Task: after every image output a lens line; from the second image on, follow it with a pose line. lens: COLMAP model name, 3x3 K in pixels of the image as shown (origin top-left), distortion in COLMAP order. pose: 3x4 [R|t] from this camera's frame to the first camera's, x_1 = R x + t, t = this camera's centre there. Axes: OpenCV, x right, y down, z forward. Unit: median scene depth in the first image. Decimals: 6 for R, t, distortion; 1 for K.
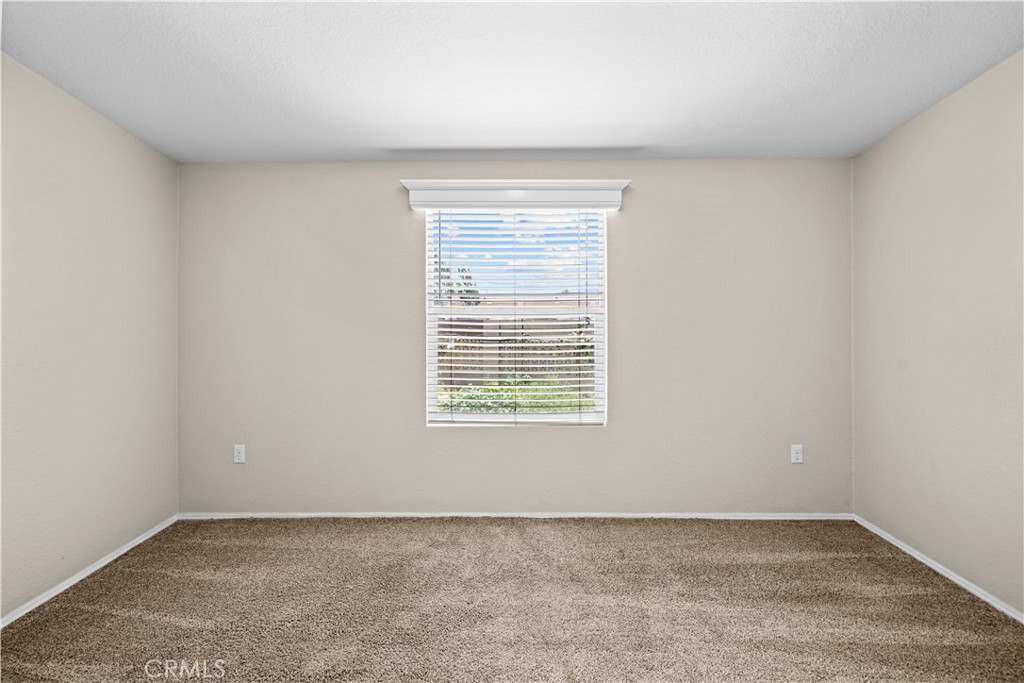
lens RADIAL K [[413.9, 0, 512.8], [0, 413.9, 321.9], [0, 0, 1]] dist [-0.000278, -0.000089]
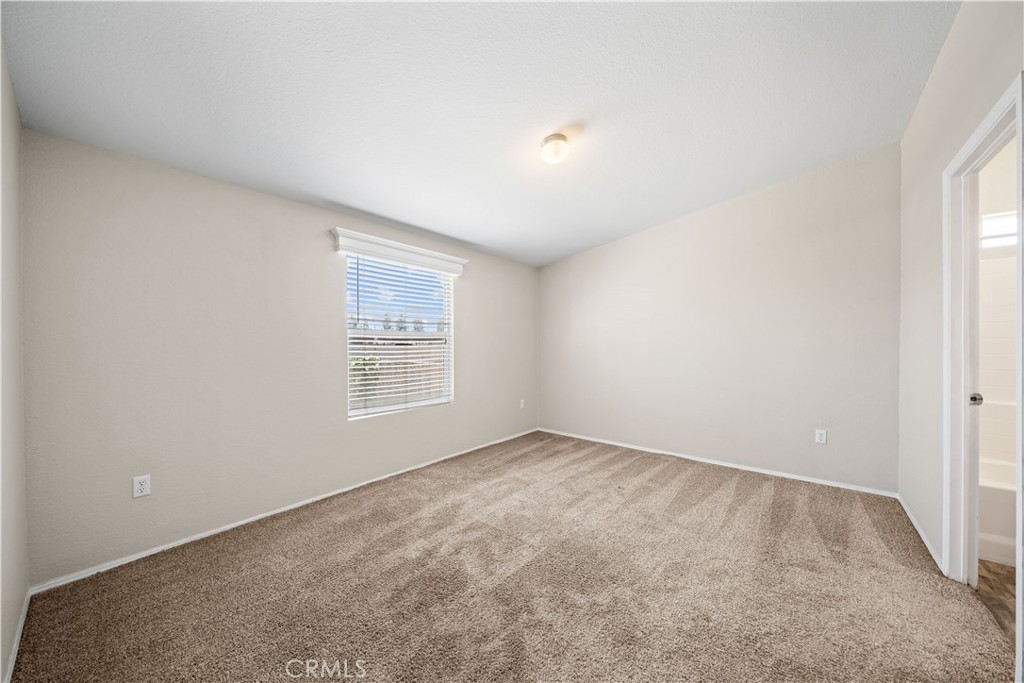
lens RADIAL K [[347.9, 0, 506.7], [0, 347.9, 342.1], [0, 0, 1]] dist [0.000827, -0.000056]
pose [[0.642992, 0.006212, 0.765847, -0.740488], [-0.008437, 0.999964, -0.001027, 0.004068], [-0.765826, -0.005801, 0.643021, -0.080623]]
